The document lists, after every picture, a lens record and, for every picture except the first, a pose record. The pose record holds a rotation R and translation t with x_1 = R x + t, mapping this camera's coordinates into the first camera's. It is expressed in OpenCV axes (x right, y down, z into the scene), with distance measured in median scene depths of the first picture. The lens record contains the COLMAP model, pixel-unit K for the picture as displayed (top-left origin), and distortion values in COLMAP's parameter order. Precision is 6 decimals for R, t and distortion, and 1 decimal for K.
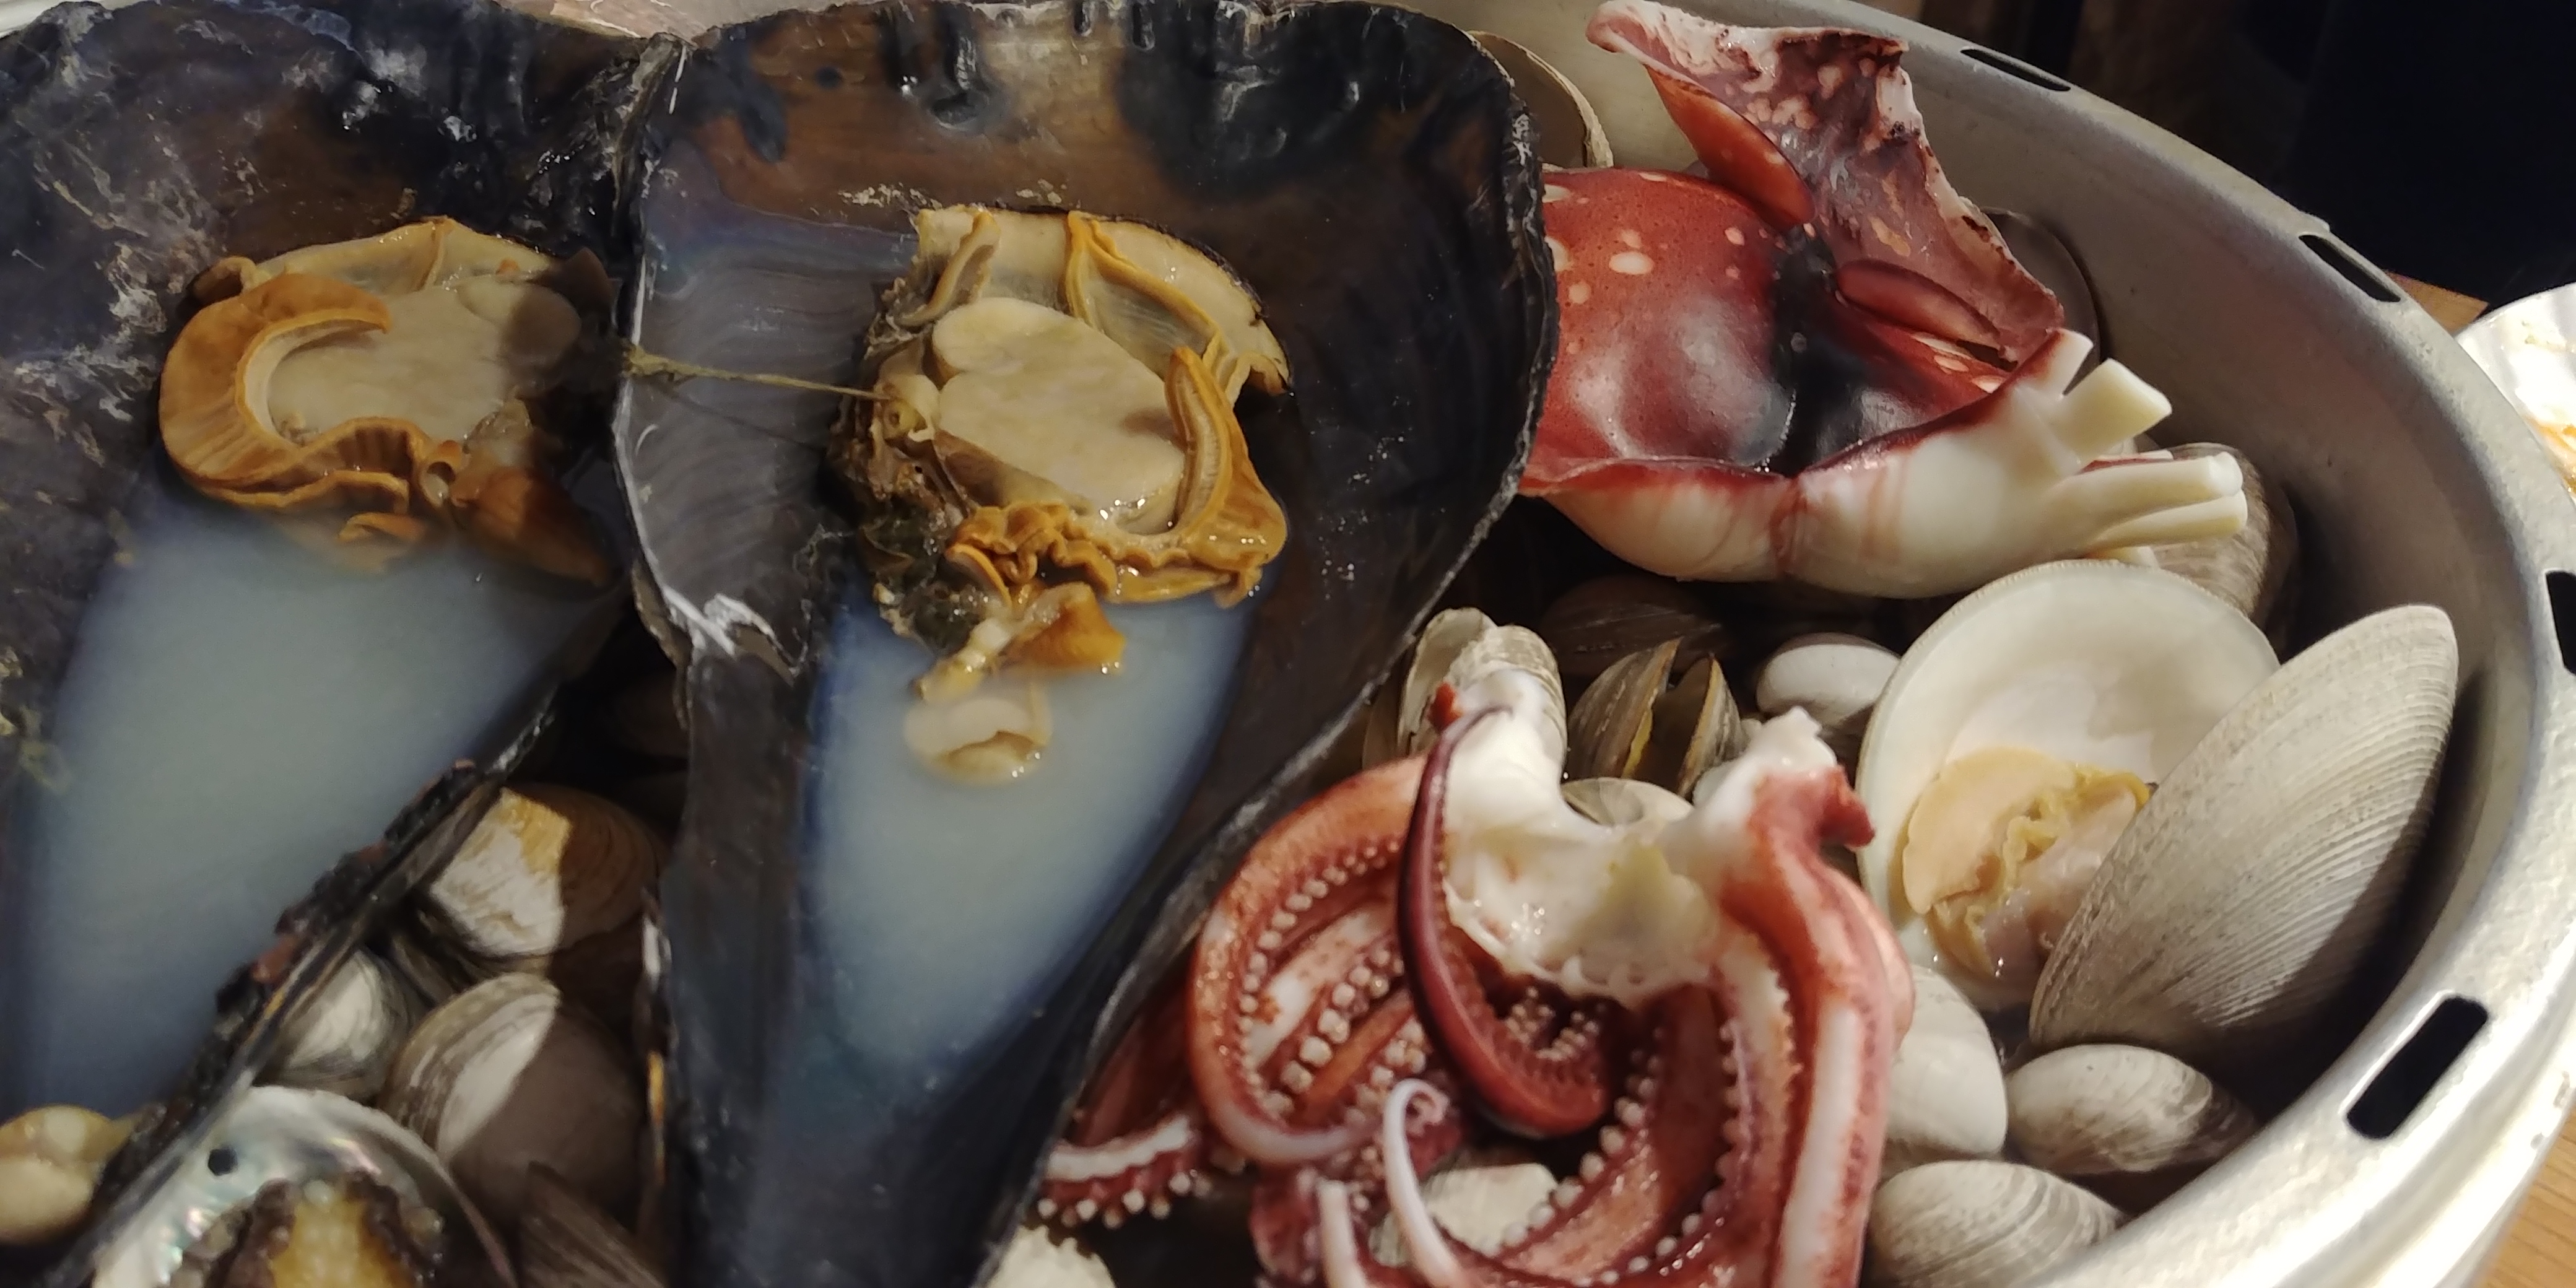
lens RADIAL K [[2198.6, 0, 1288.0], [0, 2198.6, 644.0], [0, 0, 1]] dist [0.041588, 0.000962]
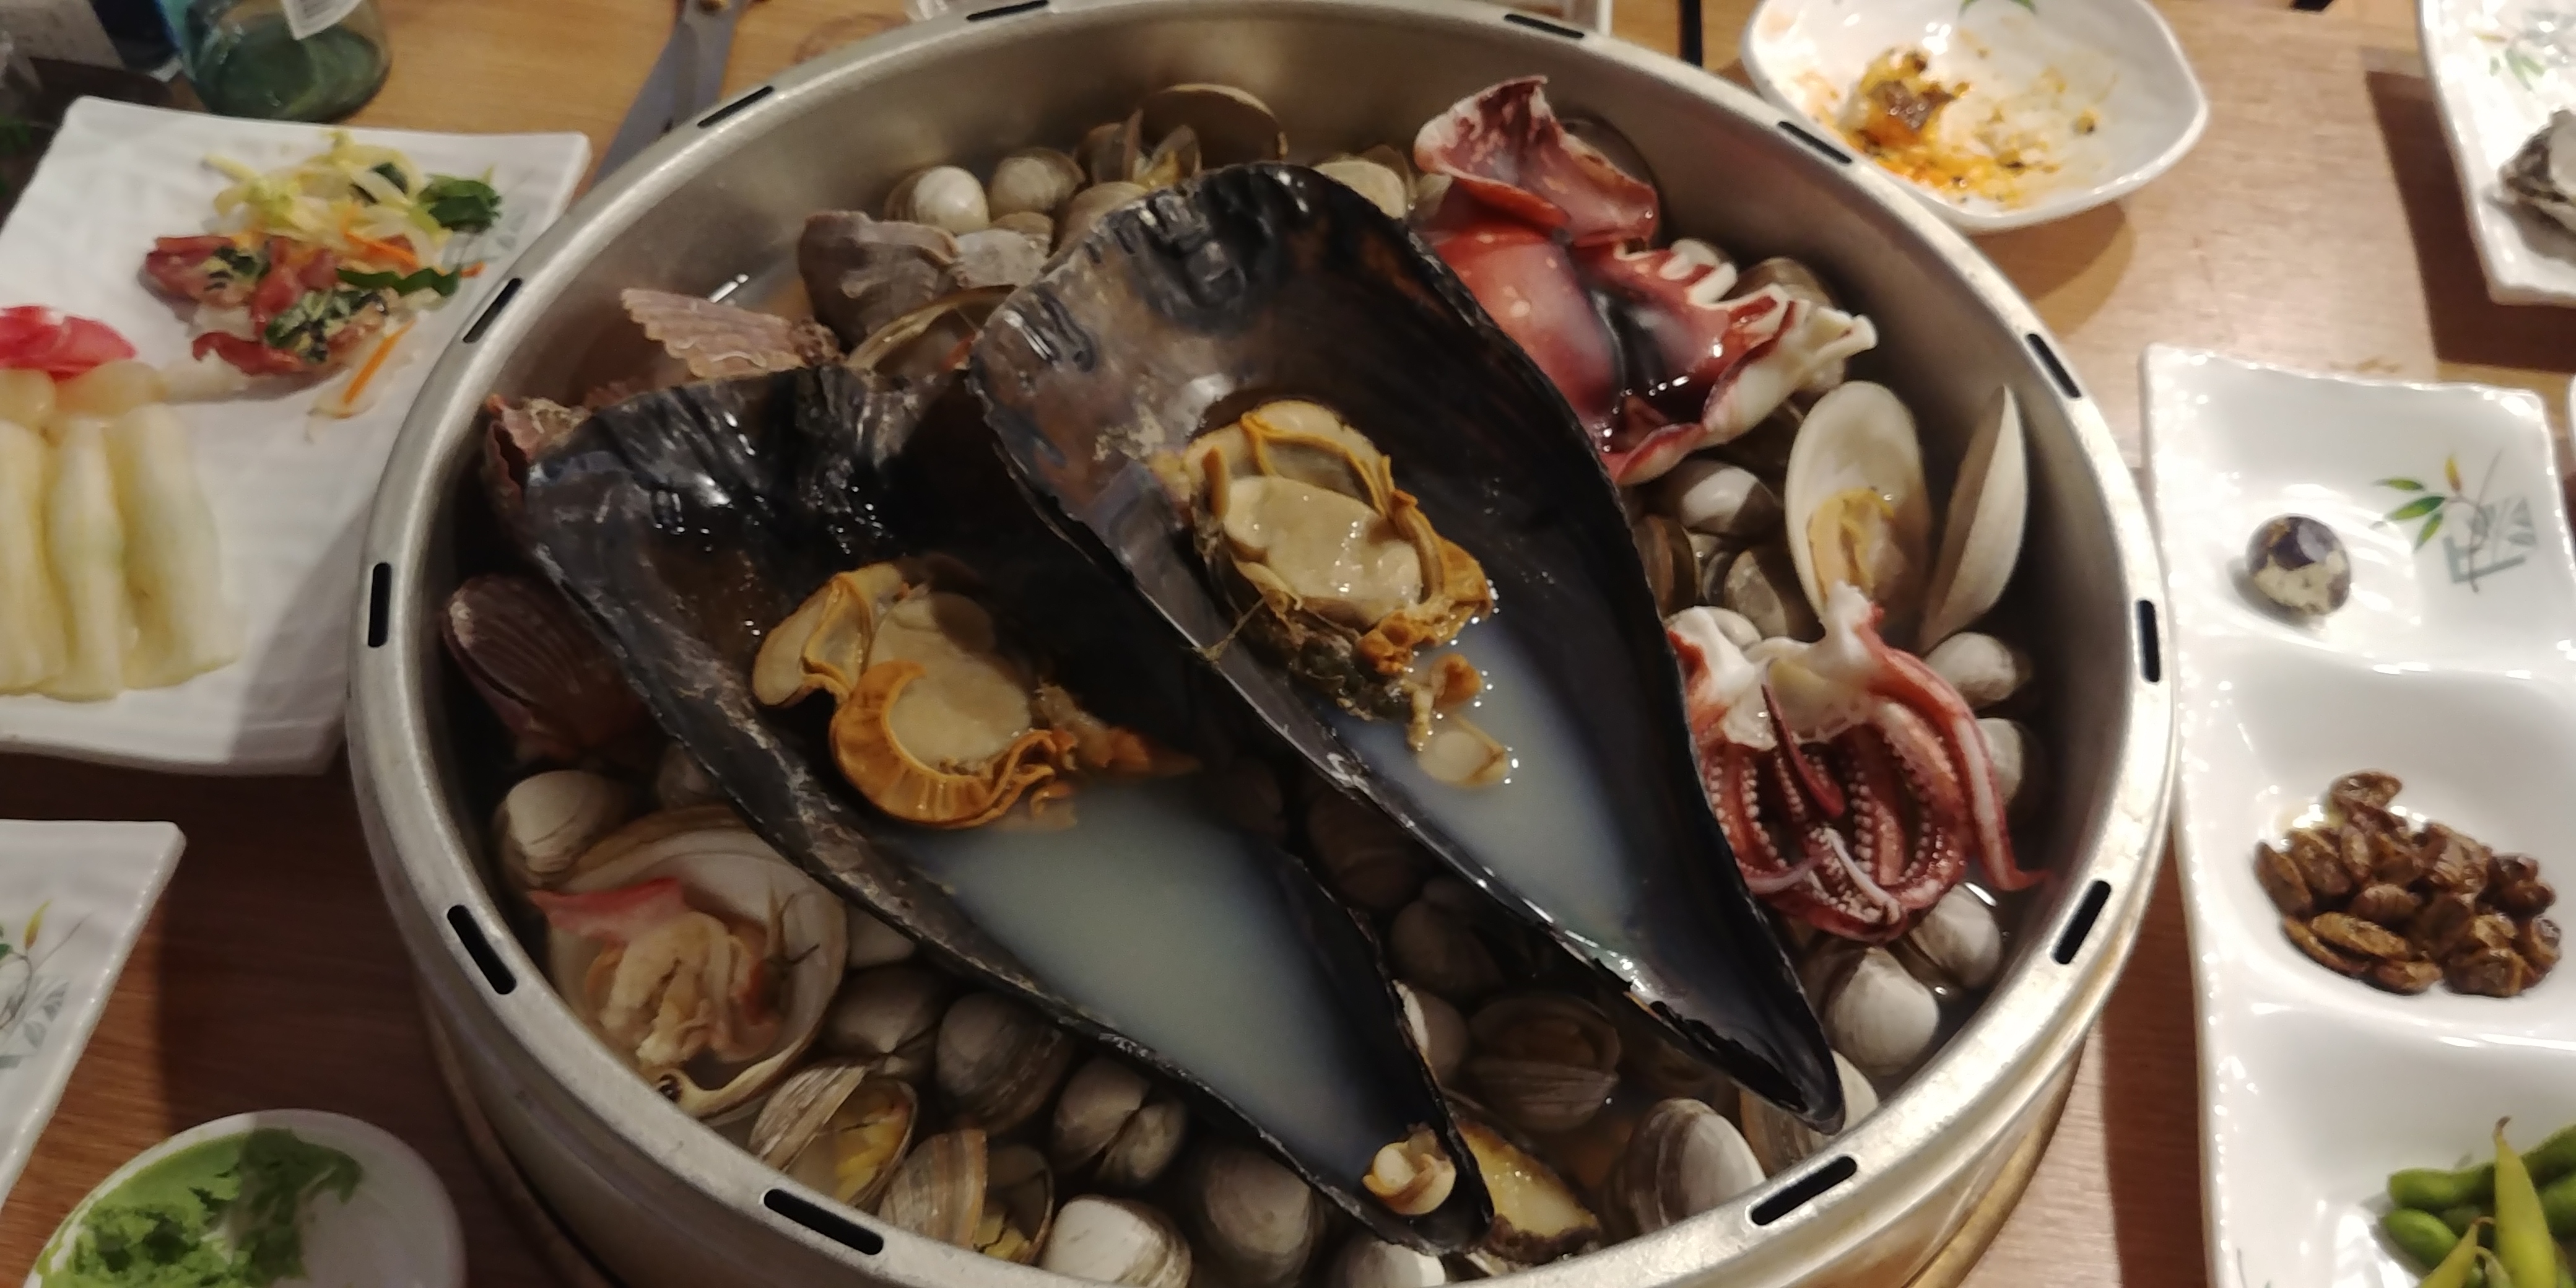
lens RADIAL K [[2198.6, 0, 1288.0], [0, 2198.6, 644.0], [0, 0, 1]] dist [0.041588, 0.000962]
pose [[0.826190, -0.438756, 0.353416, -0.790898], [0.322338, 0.882610, 0.342196, -0.655135], [-0.462069, -0.168800, 0.870631, -0.485464]]
